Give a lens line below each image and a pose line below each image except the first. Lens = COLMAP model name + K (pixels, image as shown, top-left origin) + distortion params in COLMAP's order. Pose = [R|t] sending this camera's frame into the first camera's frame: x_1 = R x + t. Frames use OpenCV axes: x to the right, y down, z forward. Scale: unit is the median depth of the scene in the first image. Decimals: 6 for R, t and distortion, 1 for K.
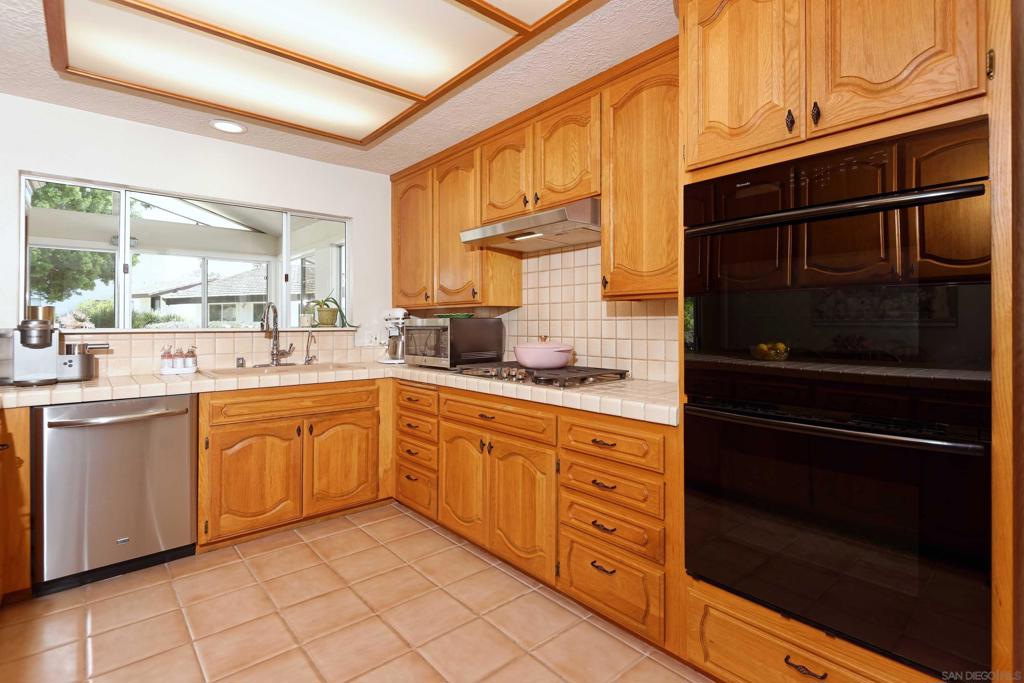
lens RADIAL K [[499.5, 0, 511.1], [0, 499.5, 326.1], [0, 0, 1]] dist [0.000383, -0.000579]
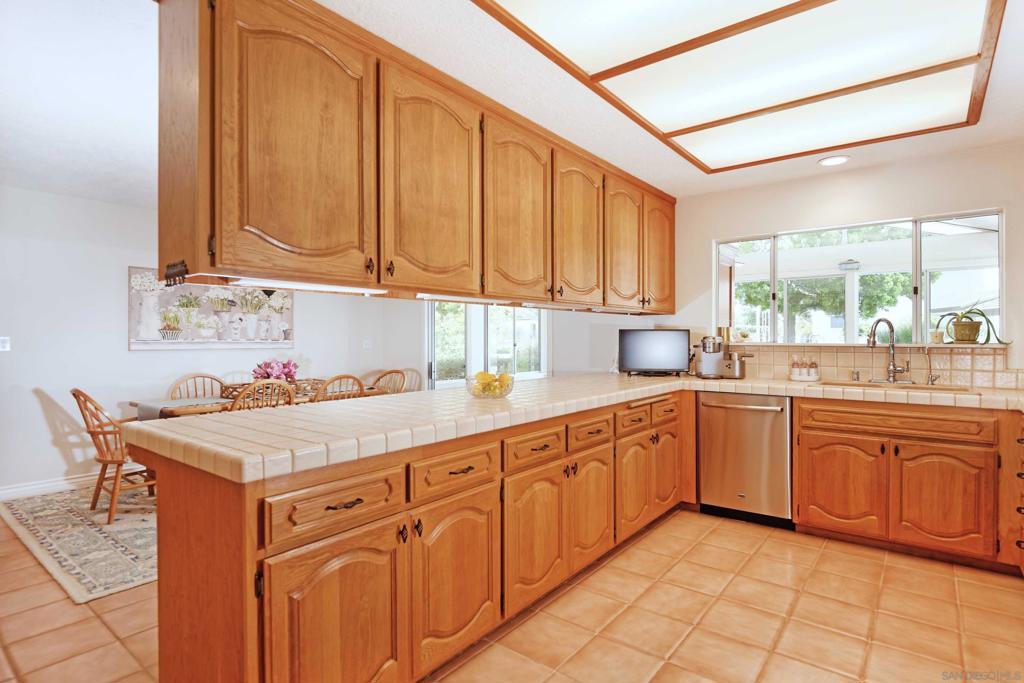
lens RADIAL K [[498.1, 0, 512.0], [0, 498.1, 341.5], [0, 0, 1]] dist [-0.000941, -0.000205]
pose [[0.168268, 0.007284, -0.985714, 0.406570], [-0.005118, 0.999966, 0.006516, -0.003679], [0.985728, 0.003948, 0.168300, 0.115054]]
